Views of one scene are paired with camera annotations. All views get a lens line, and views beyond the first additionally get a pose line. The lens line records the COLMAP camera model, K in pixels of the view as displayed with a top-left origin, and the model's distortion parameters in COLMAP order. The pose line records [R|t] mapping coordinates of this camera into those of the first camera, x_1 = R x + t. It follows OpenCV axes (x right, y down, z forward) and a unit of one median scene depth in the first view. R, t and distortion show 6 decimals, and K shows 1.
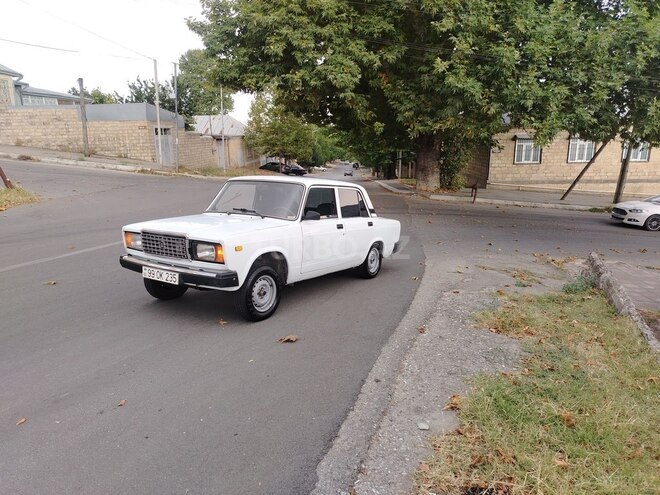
lens RADIAL K [[458.1, 0, 334.3], [0, 458.1, 249.5], [0, 0, 1]] dist [0.044402, -0.052159]
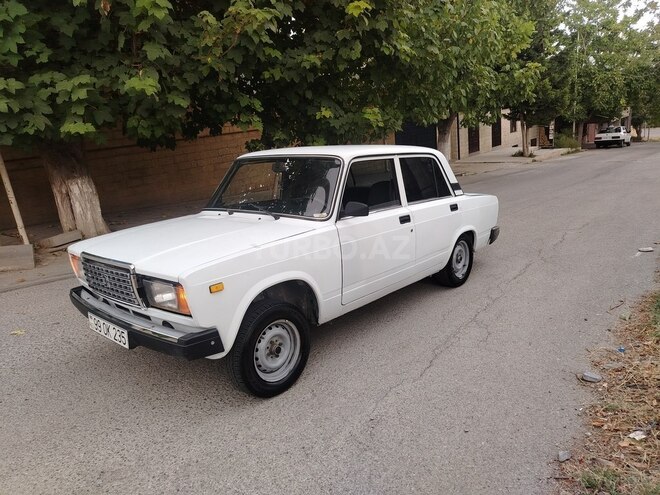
lens RADIAL K [[458.1, 0, 329.0], [0, 458.1, 251.8], [0, 0, 1]] dist [0.044402, -0.052159]
pose [[0.982161, -0.048565, -0.181660, 0.021457], [0.062581, 0.995423, 0.072232, -0.056747], [0.177320, -0.082311, 0.980705, 0.353591]]
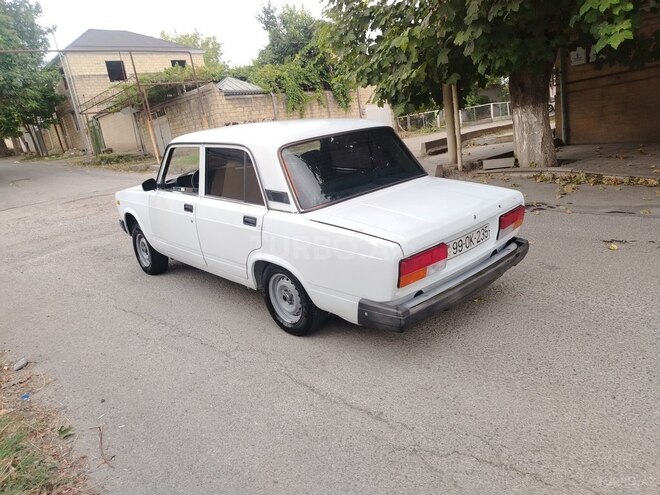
lens RADIAL K [[458.1, 0, 330.6], [0, 458.1, 249.3], [0, 0, 1]] dist [0.044402, -0.052159]
pose [[-0.260556, 0.280905, -0.923690, 0.577223], [-0.045136, 0.952147, 0.302291, -0.199367], [0.964403, 0.120456, -0.235409, 1.338711]]
